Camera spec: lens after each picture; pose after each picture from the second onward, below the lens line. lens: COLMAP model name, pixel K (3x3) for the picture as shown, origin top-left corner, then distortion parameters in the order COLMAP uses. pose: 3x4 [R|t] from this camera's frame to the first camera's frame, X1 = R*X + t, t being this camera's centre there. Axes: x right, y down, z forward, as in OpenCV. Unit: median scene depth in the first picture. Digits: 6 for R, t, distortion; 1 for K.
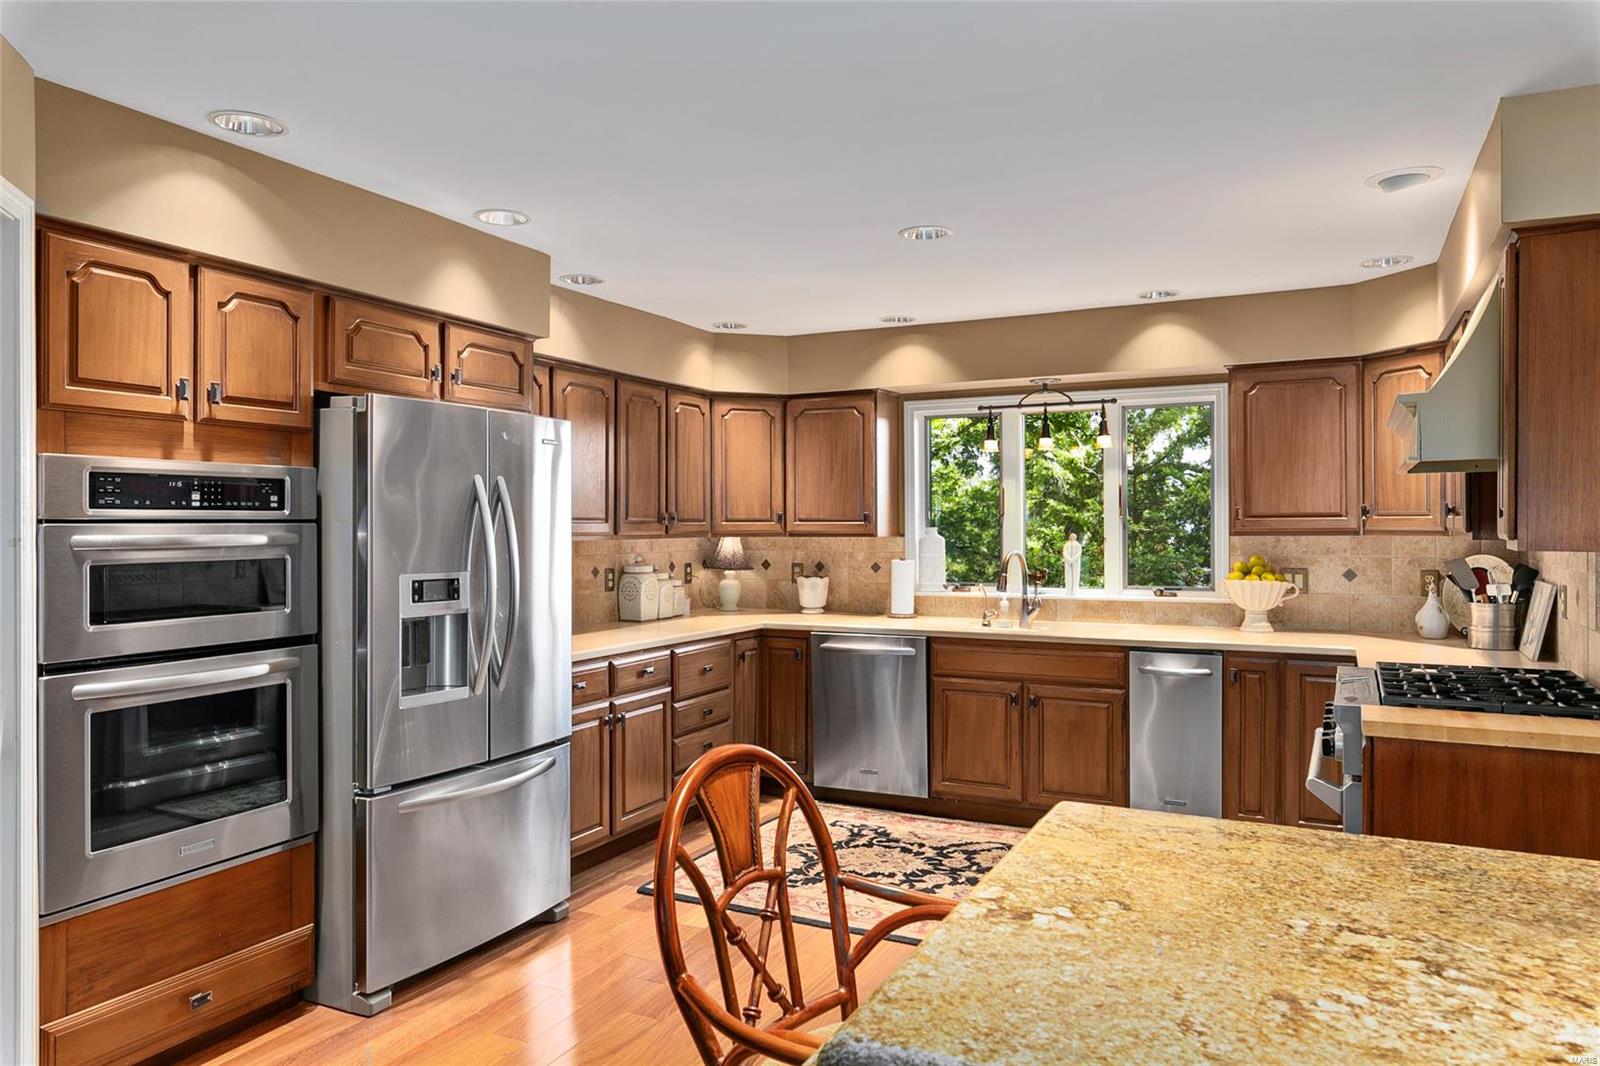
lens RADIAL K [[1088.6, 0, 800.0], [0, 1088.6, 533.0], [0, 0, 1]] dist [-0.001575, -0.002362]
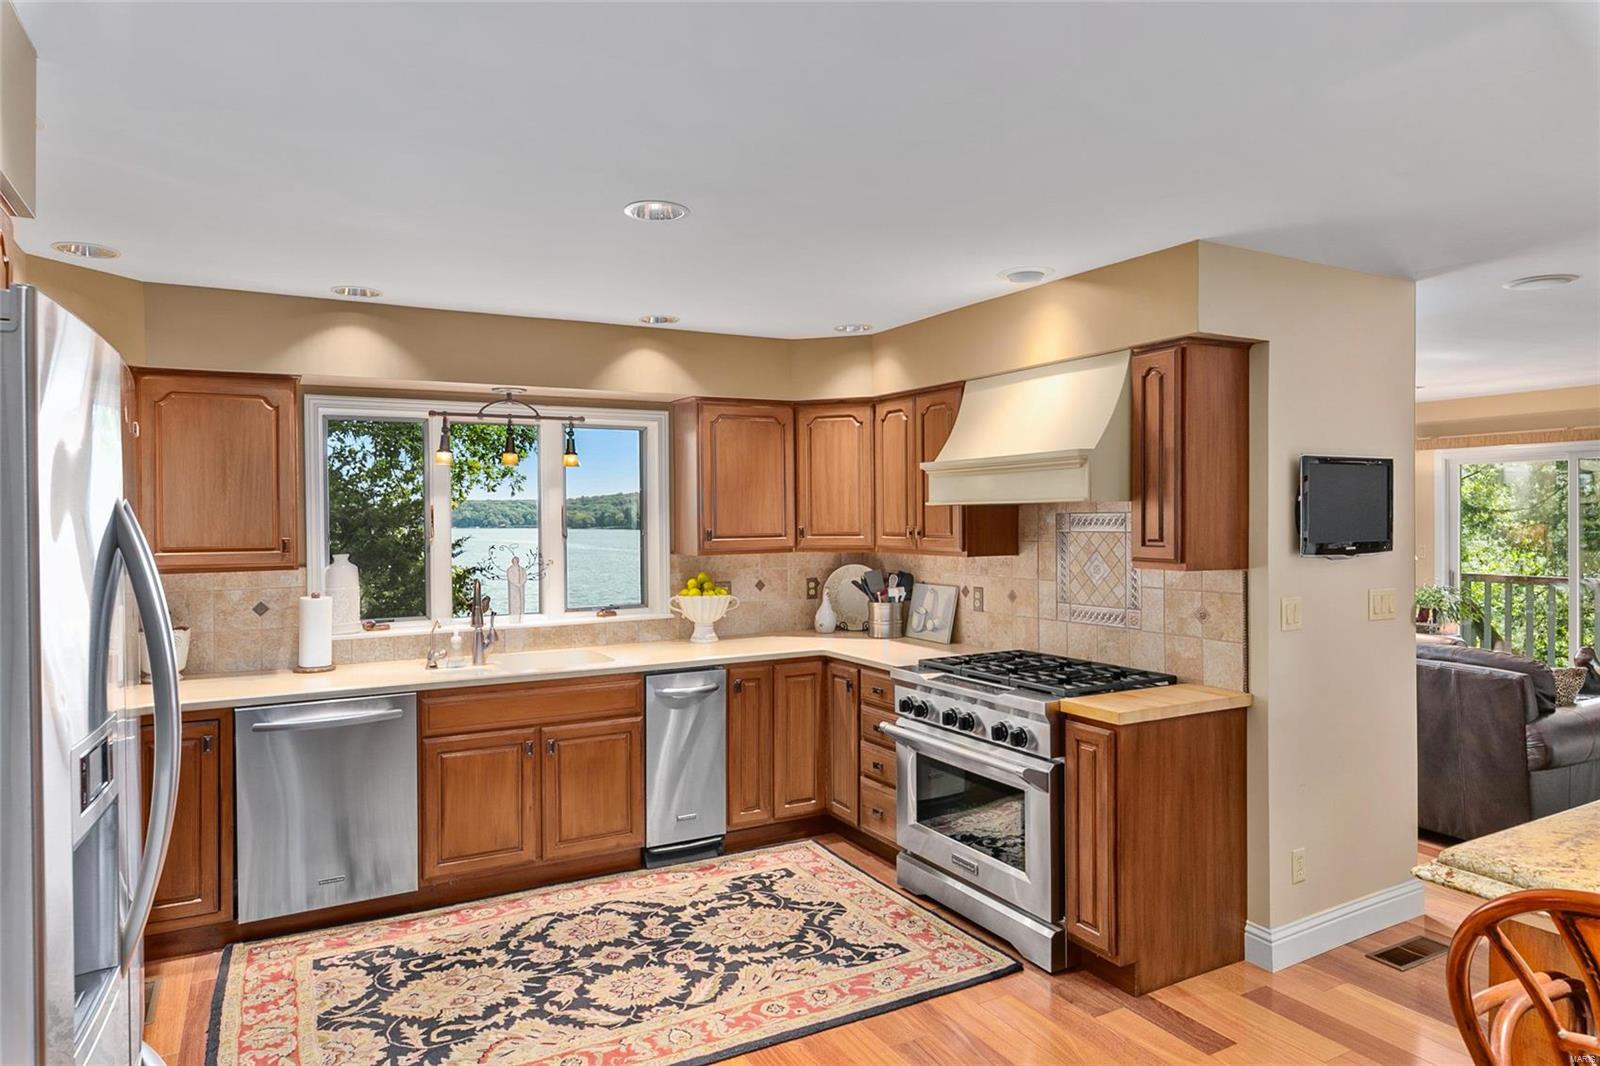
lens RADIAL K [[967.6, 0, 802.0], [0, 967.6, 525.7], [0, 0, 1]] dist [0.002214, 0.000968]
pose [[0.570693, -0.008973, 0.821115, -0.326874], [0.014414, 0.999896, 0.000909, -0.026043], [-0.821037, 0.011317, 0.570763, 0.369650]]
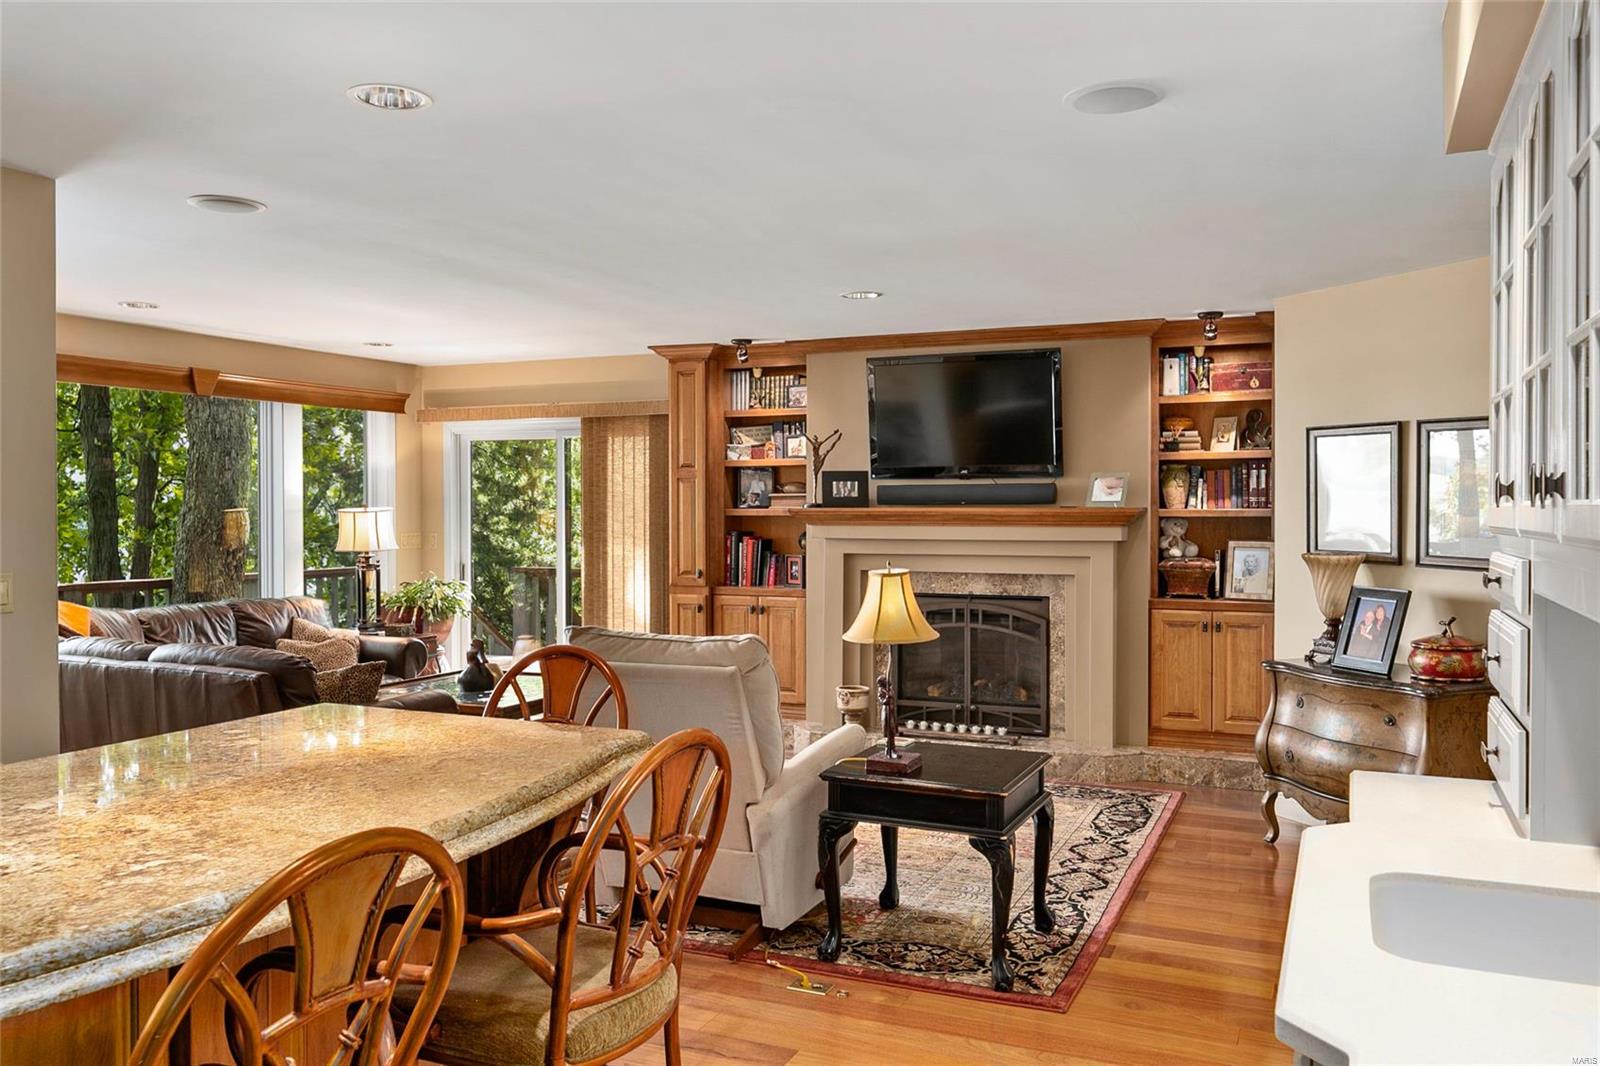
lens RADIAL K [[1246.0, 0, 800.0], [0, 1246.0, 533.0], [0, 0, 1]] dist [0.002551, -0.000270]
pose [[-0.041243, -0.015716, 0.999026, -0.202986], [0.013343, 0.999778, 0.016278, 0.000086], [-0.999060, 0.014002, -0.041024, -0.008472]]
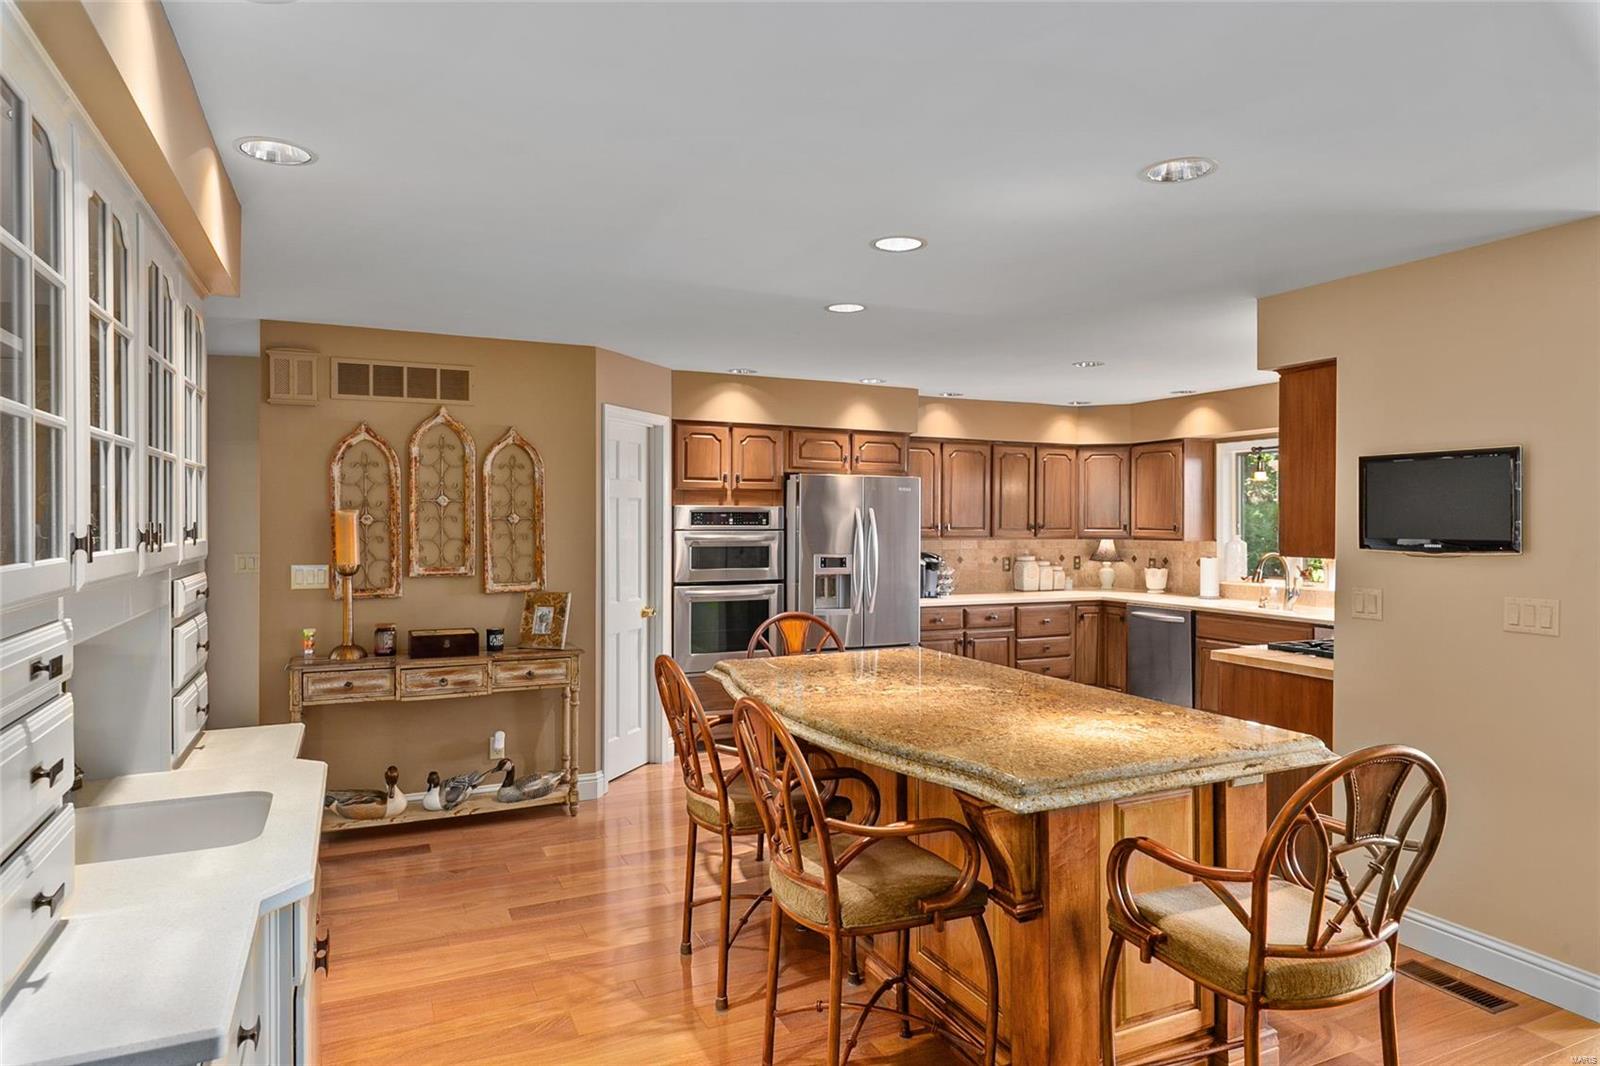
lens RADIAL K [[967.6, 0, 802.0], [0, 967.6, 525.7], [0, 0, 1]] dist [0.002214, 0.000968]
pose [[0.778710, 0.007418, -0.627341, 0.550716], [-0.010078, 0.999949, -0.000685, -0.012098], [0.627304, 0.006856, 0.778745, -0.356081]]
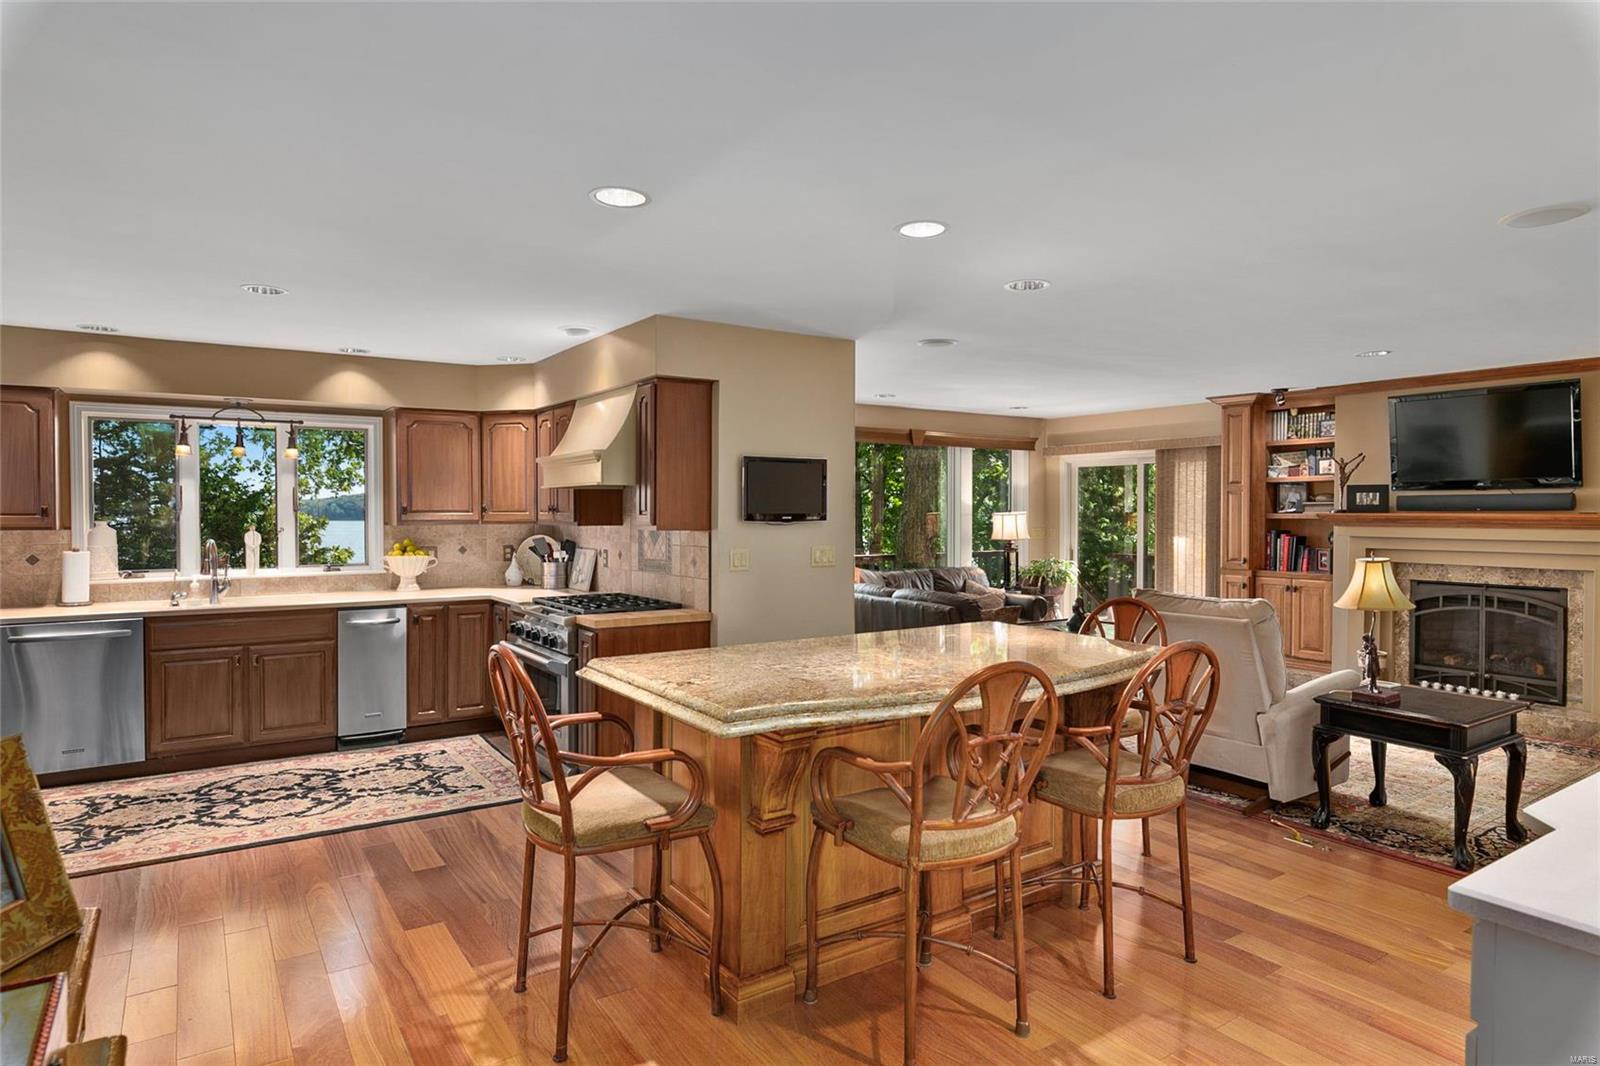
lens RADIAL K [[907.4, 0, 800.4], [0, 907.4, 526.5], [0, 0, 1]] dist [0.002133, -0.001193]
pose [[0.495965, -0.009678, 0.868289, -0.380101], [0.007242, 0.999949, 0.007009, -0.000405], [-0.868312, 0.002811, 0.496010, -0.058478]]
